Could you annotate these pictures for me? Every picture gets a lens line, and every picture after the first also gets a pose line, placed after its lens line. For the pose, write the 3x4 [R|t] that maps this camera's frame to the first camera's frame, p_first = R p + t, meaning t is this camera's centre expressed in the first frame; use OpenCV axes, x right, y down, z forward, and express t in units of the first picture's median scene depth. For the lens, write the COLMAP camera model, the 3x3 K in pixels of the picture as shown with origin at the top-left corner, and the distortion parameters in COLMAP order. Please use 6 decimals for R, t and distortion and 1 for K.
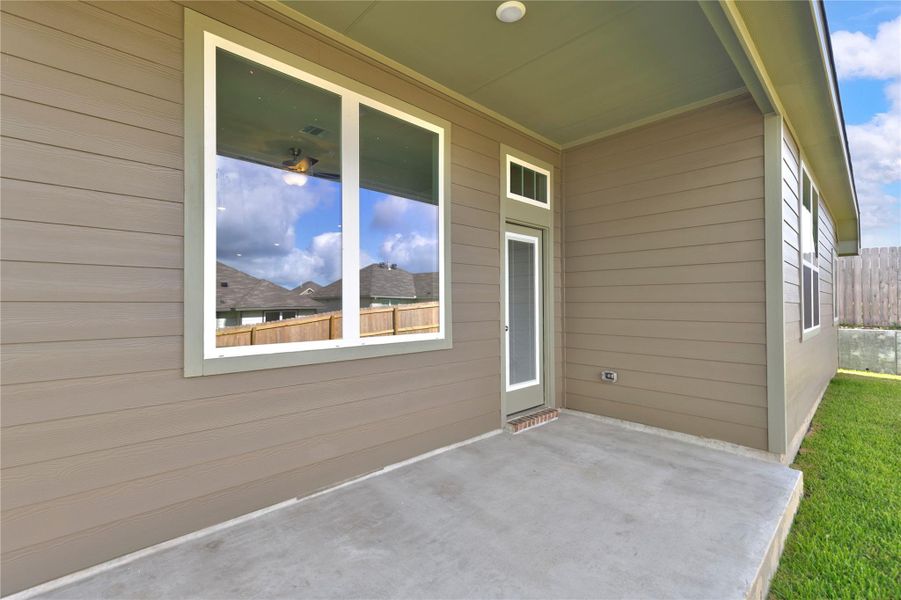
lens RADIAL K [[405.1, 0, 449.9], [0, 405.1, 299.8], [0, 0, 1]] dist [0.005570, -0.000754]
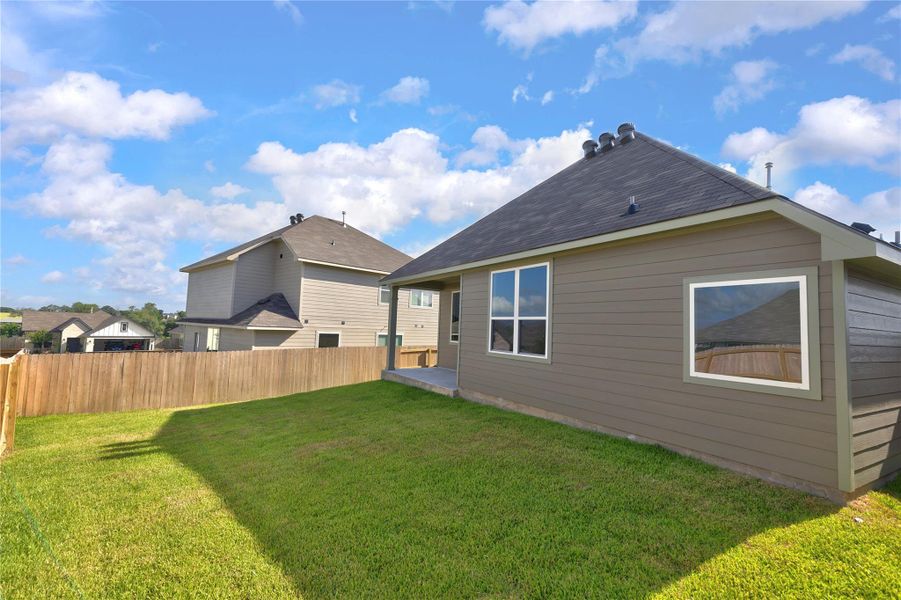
lens RADIAL K [[408.3, 0, 444.8], [0, 408.3, 300.8], [0, 0, 1]] dist [0.001861, -0.000603]
pose [[-0.238701, -0.071818, -0.968434, 3.037350], [-0.027042, 0.997366, -0.067298, -0.036515], [0.970717, 0.010124, -0.240014, 1.307834]]
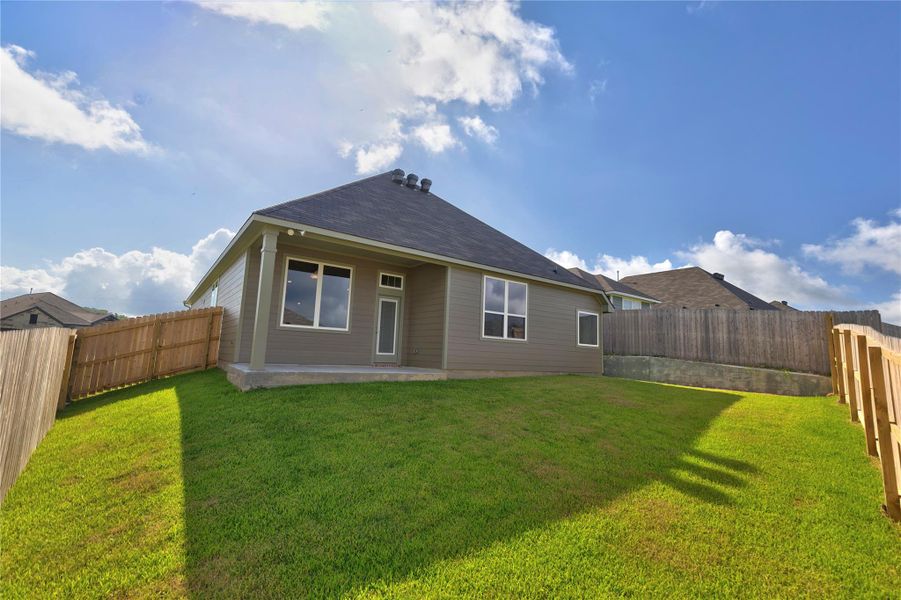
lens RADIAL K [[405.1, 0, 449.9], [0, 405.1, 299.8], [0, 0, 1]] dist [0.005570, -0.000754]
pose [[0.990713, 0.020802, -0.134368, 1.012399], [-0.038730, 0.990463, -0.132221, 0.202881], [0.130336, 0.136197, 0.982071, -1.746895]]
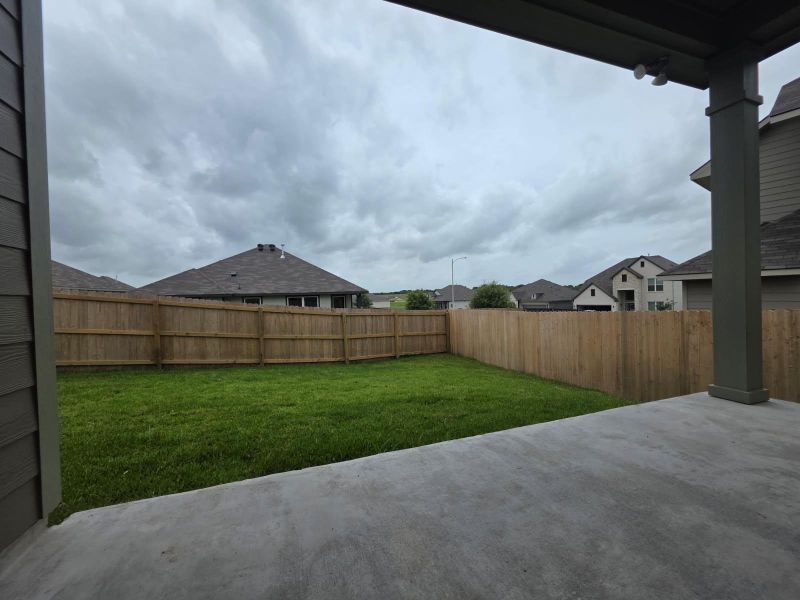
lens RADIAL K [[320.8, 0, 400.2], [0, 320.8, 297.7], [0, 0, 1]] dist [-0.001531, -0.000271]
pose [[-0.904086, 0.020844, 0.426841, 0.187078], [0.022184, 0.999752, -0.001833, 0.098933], [-0.426774, 0.007812, -0.904325, 0.937099]]
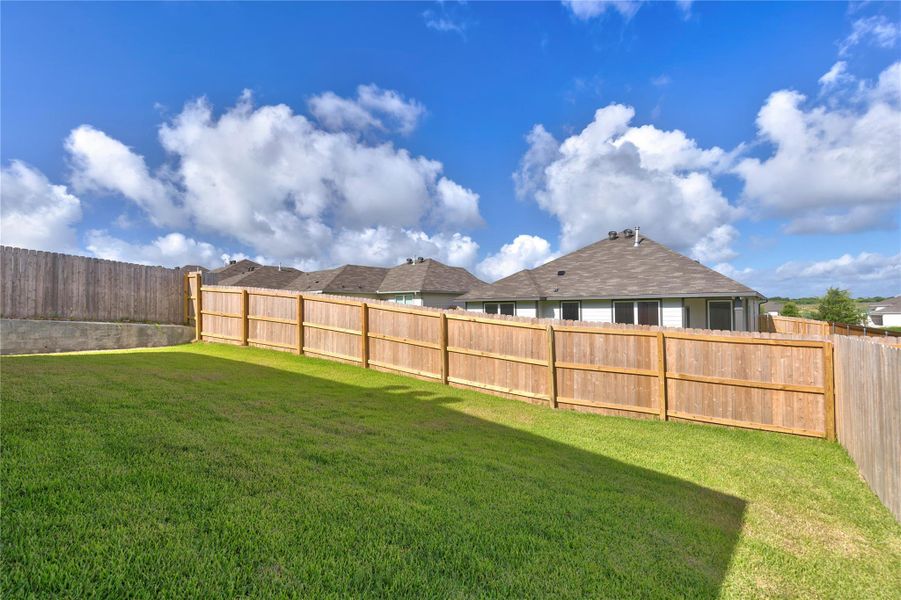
lens RADIAL K [[405.1, 0, 449.9], [0, 405.1, 299.8], [0, 0, 1]] dist [0.005570, -0.000754]
pose [[-0.129265, 0.019281, 0.991423, -0.291918], [0.000191, 0.999811, -0.019419, 0.107611], [-0.991610, -0.002320, -0.129244, -0.339071]]
